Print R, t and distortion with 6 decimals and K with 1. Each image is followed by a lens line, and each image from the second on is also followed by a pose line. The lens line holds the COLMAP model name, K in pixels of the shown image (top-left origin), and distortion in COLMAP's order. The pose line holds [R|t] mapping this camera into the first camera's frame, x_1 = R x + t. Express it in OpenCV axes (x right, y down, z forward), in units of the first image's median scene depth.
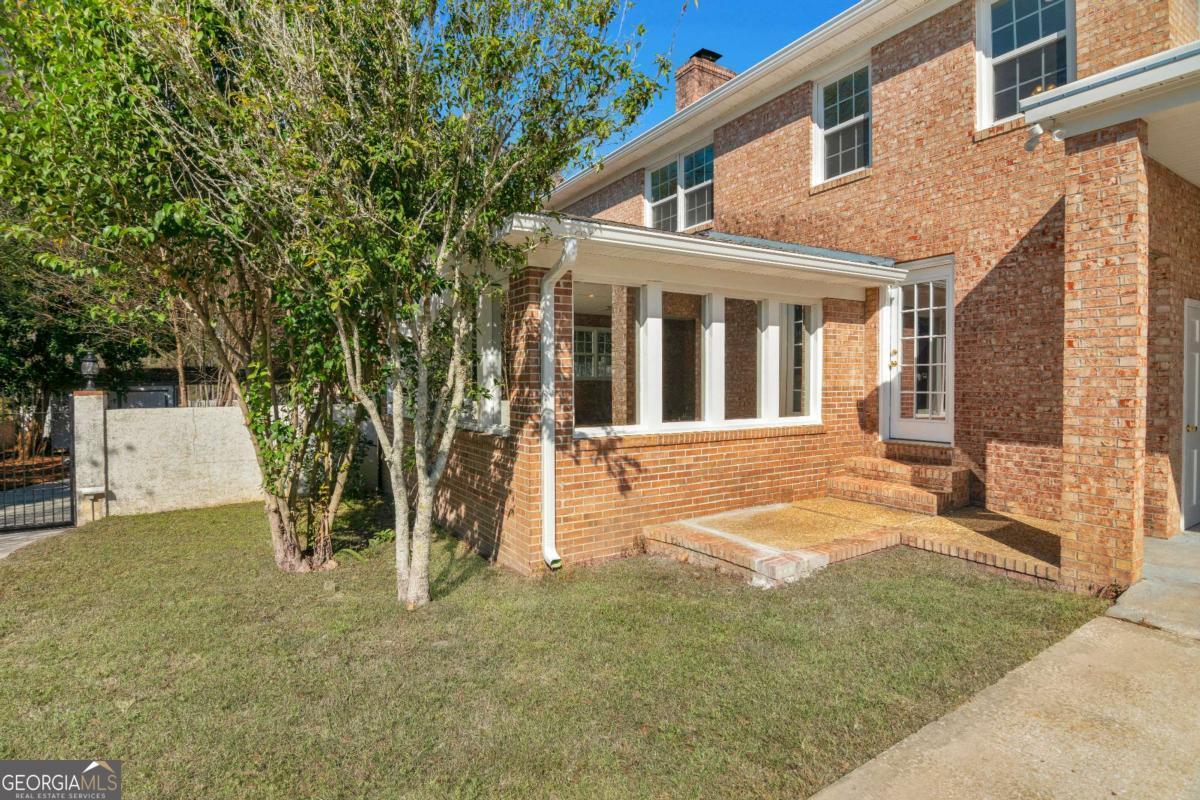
lens RADIAL K [[613.8, 0, 586.7], [0, 613.8, 384.9], [0, 0, 1]] dist [-0.001806, -0.006274]
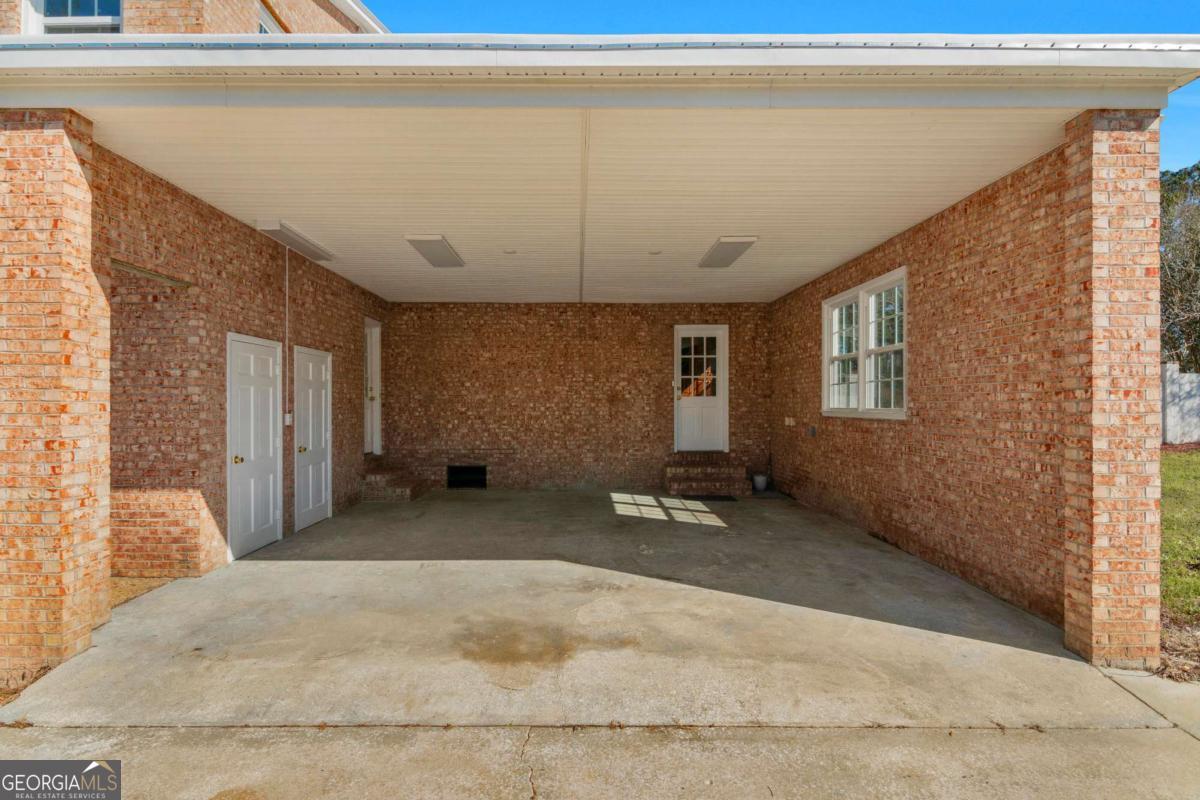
lens RADIAL K [[613.8, 0, 603.4], [0, 613.8, 400.8], [0, 0, 1]] dist [-0.001806, -0.006274]
pose [[0.503434, 0.008257, 0.863994, 0.426281], [0.003973, 0.999922, -0.011871, -0.013947], [-0.864024, 0.009409, 0.503362, -0.052476]]
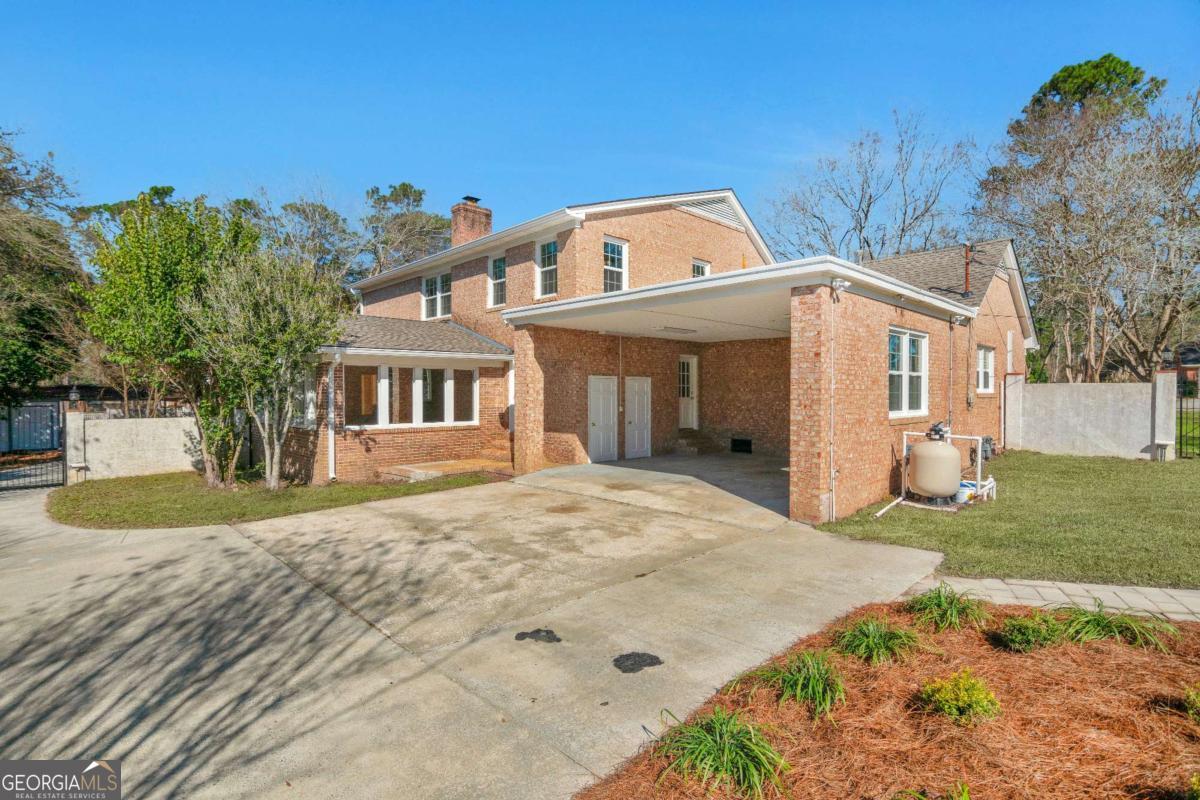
lens RADIAL K [[563.4, 0, 580.5], [0, 563.4, 401.6], [0, 0, 1]] dist [-0.017349, -0.000736]
pose [[0.974257, 0.002751, 0.225425, 0.403109], [-0.004470, 0.999965, 0.007118, -0.047164], [-0.225397, -0.007942, 0.974235, -1.430847]]
